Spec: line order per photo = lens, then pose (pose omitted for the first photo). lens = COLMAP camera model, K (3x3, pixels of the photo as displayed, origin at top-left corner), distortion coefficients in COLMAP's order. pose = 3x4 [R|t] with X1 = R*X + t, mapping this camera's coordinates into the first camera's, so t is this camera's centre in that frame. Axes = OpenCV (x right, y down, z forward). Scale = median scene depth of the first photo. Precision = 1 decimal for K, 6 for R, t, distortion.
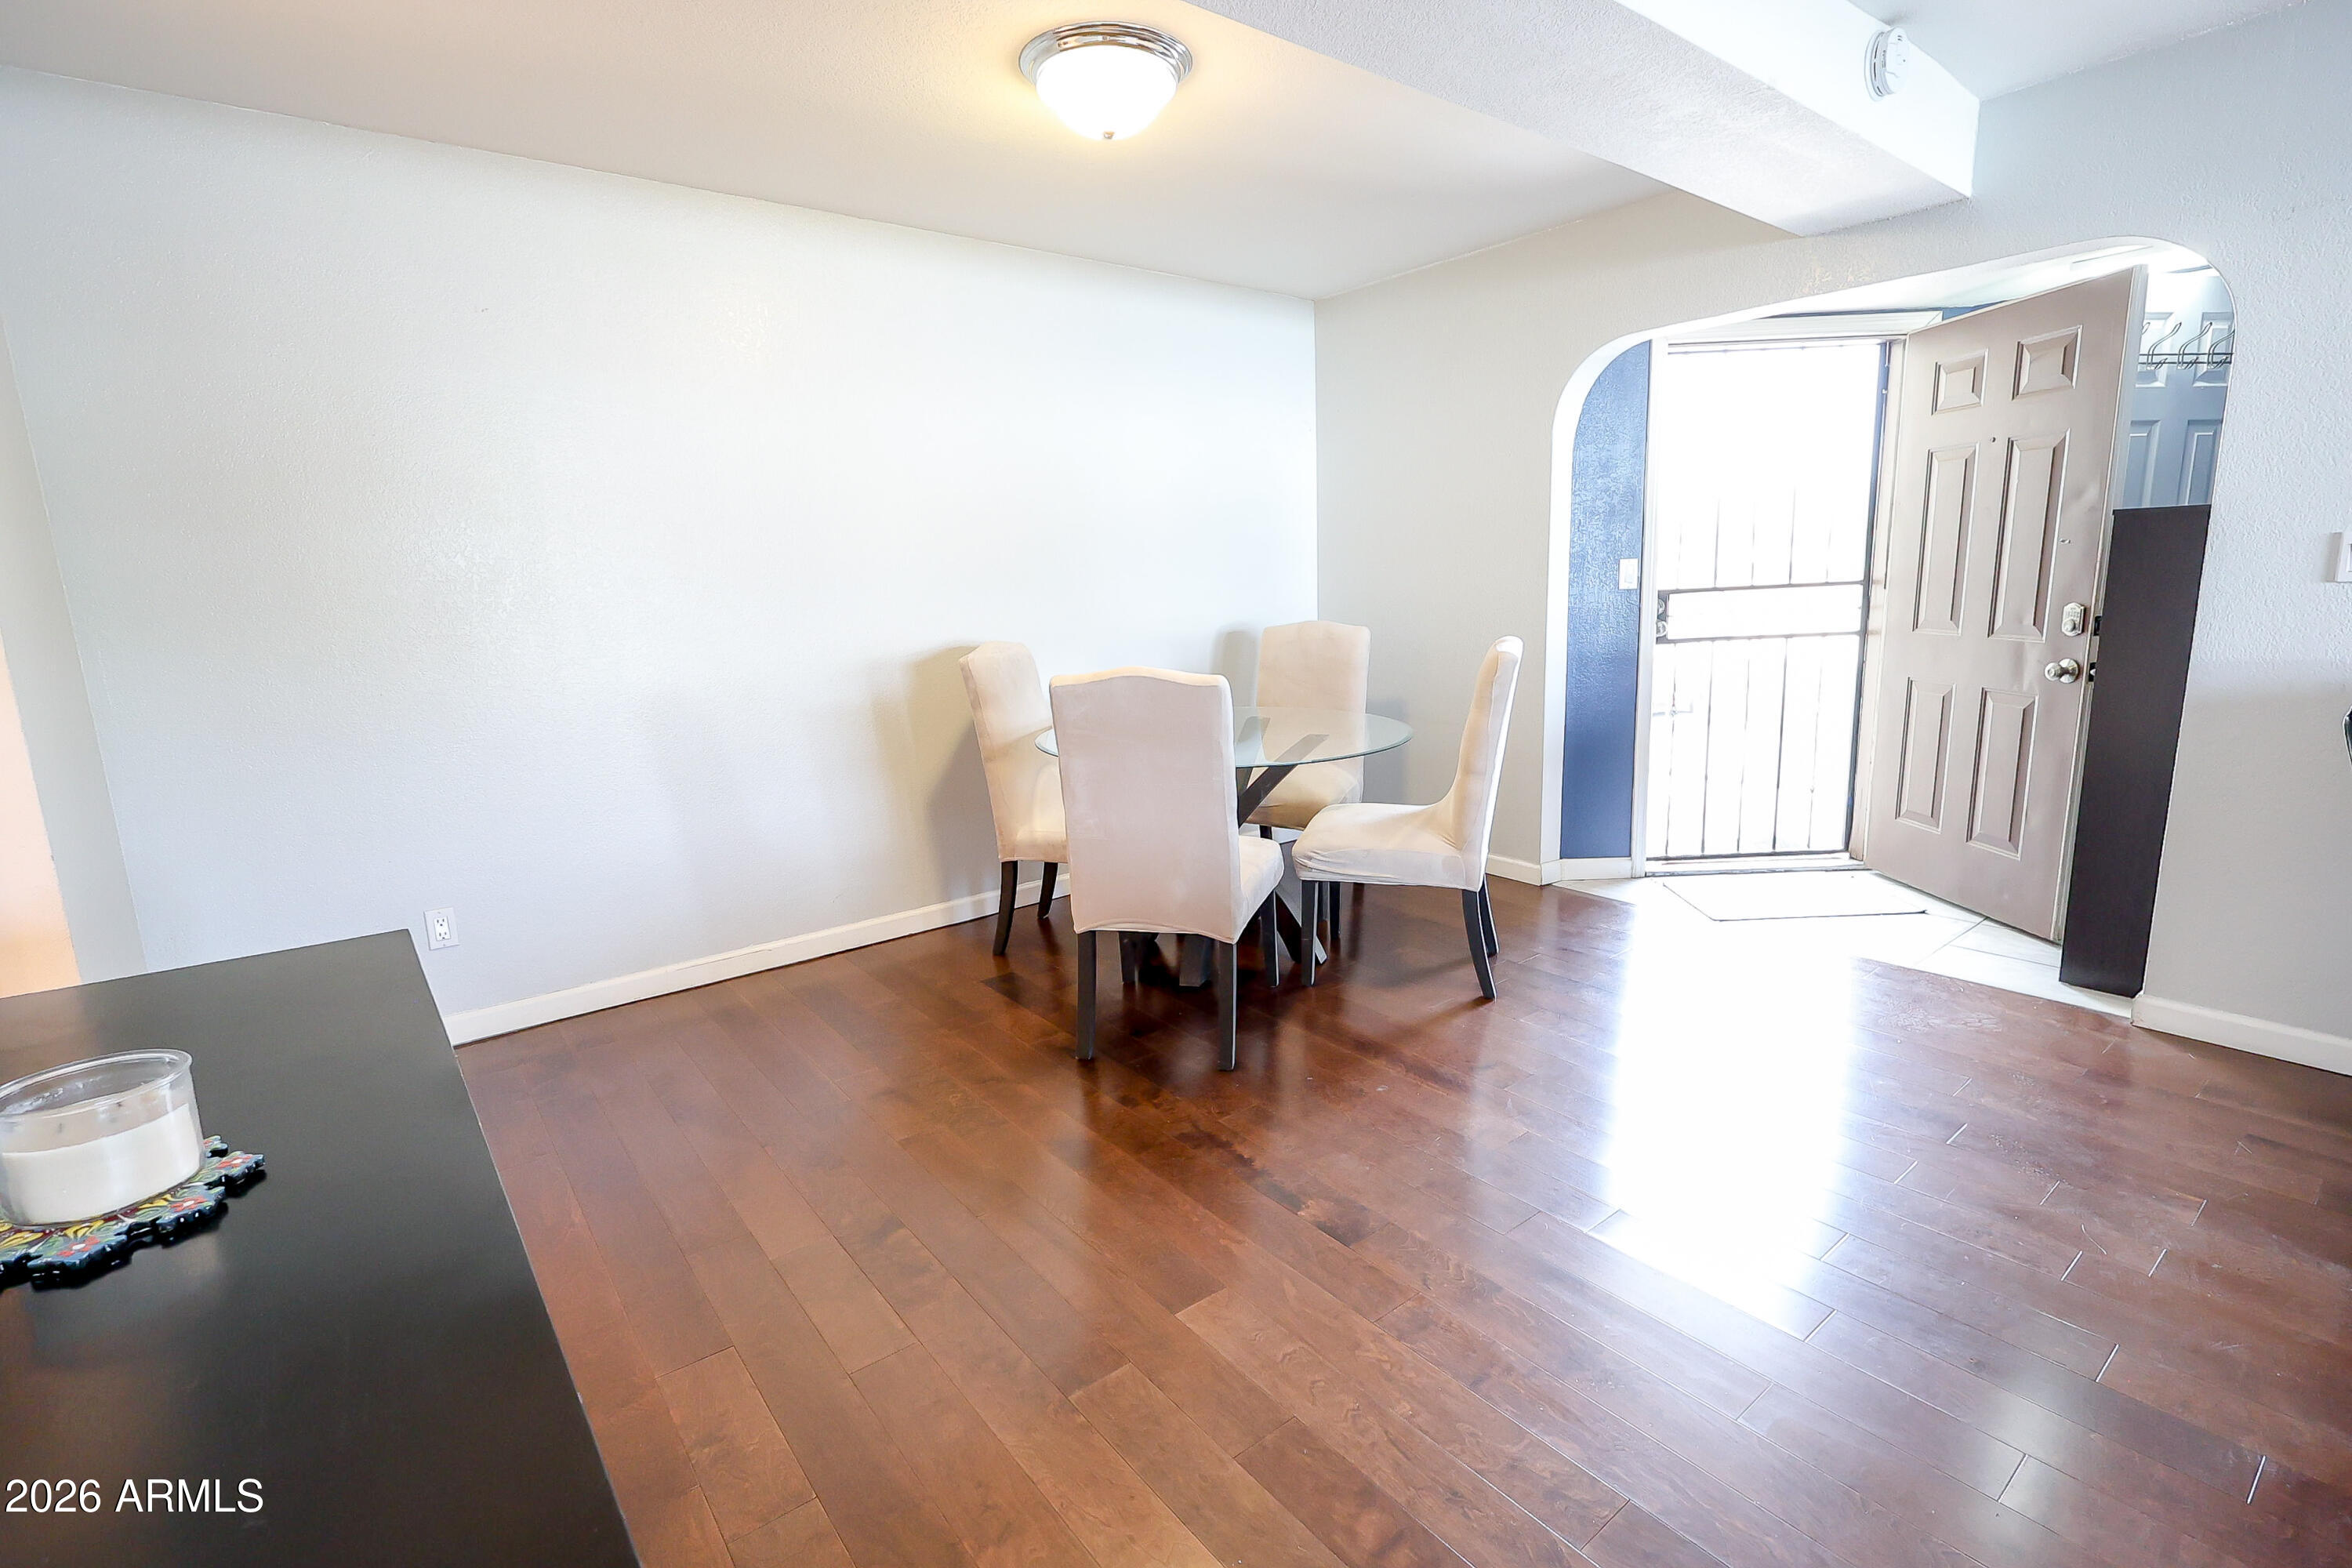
lens RADIAL K [[1086.5, 0, 1176.0], [0, 1086.5, 784.0], [0, 0, 1]] dist [0.001261, 0.000090]
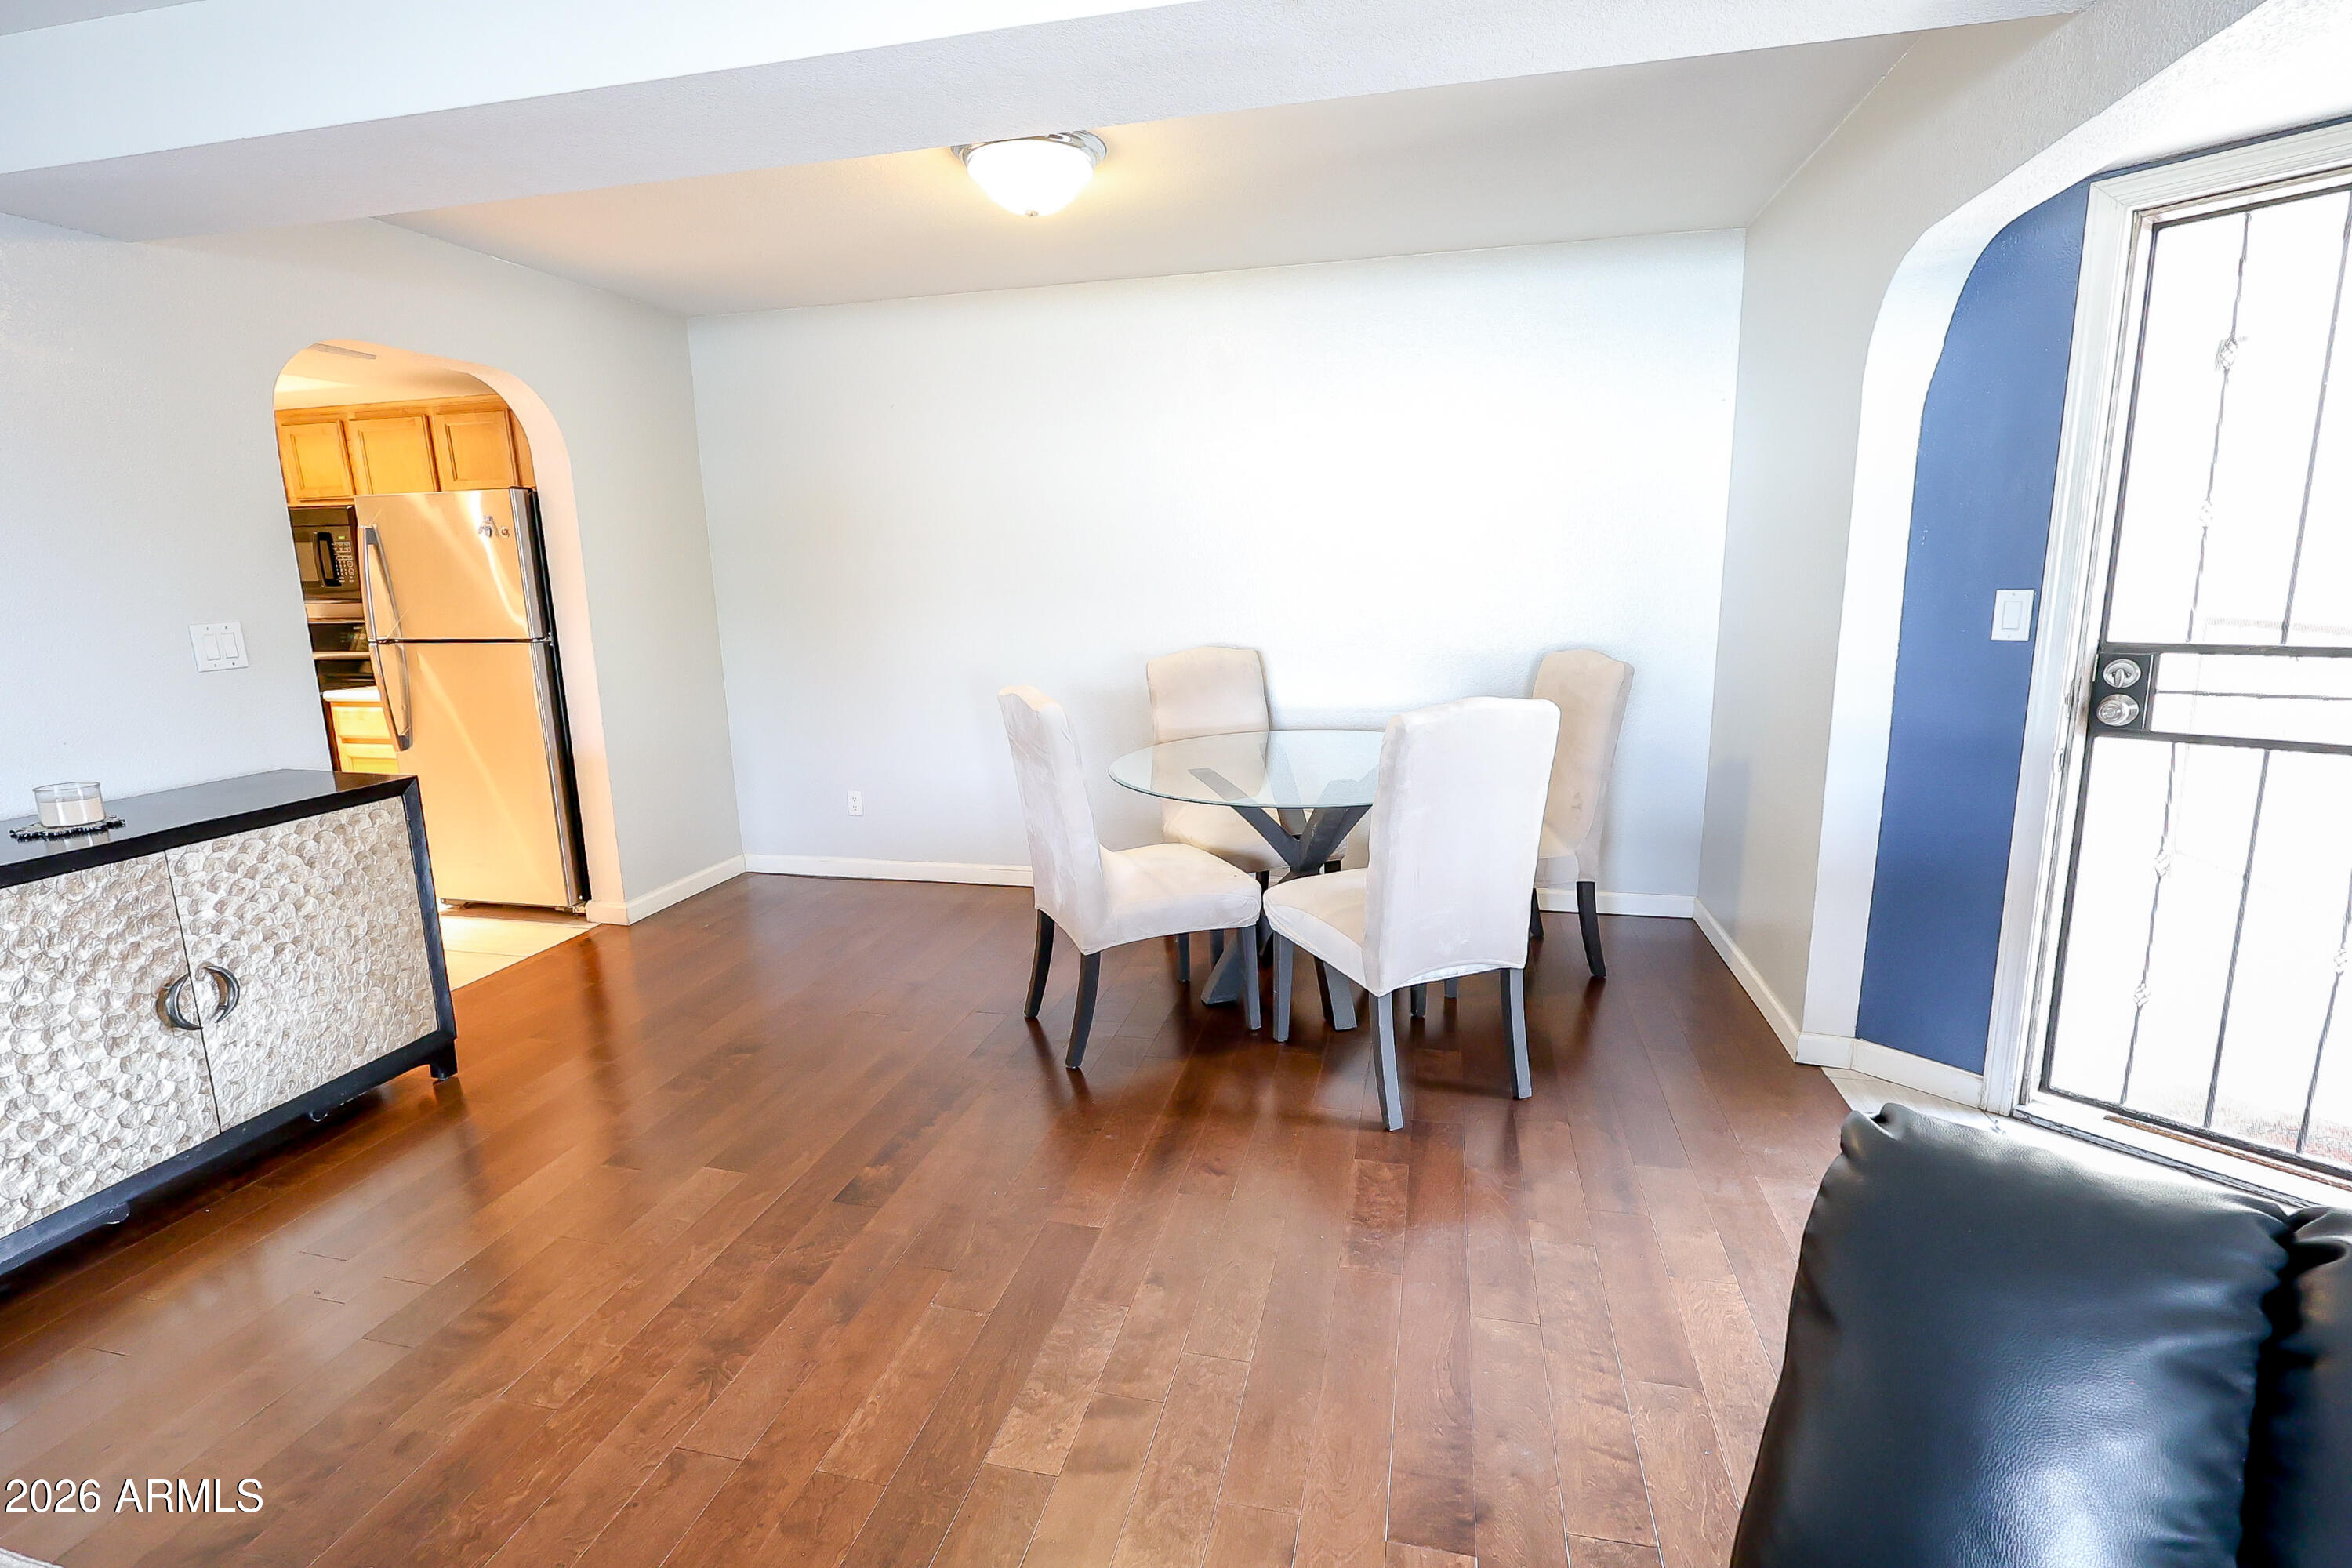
lens RADIAL K [[1086.5, 0, 1176.0], [0, 1086.5, 784.0], [0, 0, 1]] dist [0.001261, 0.000090]
pose [[0.618127, 0.173804, -0.766623, 0.609807], [-0.146517, 0.983634, 0.104867, -0.096655], [0.772303, 0.047502, 0.633476, 0.265840]]
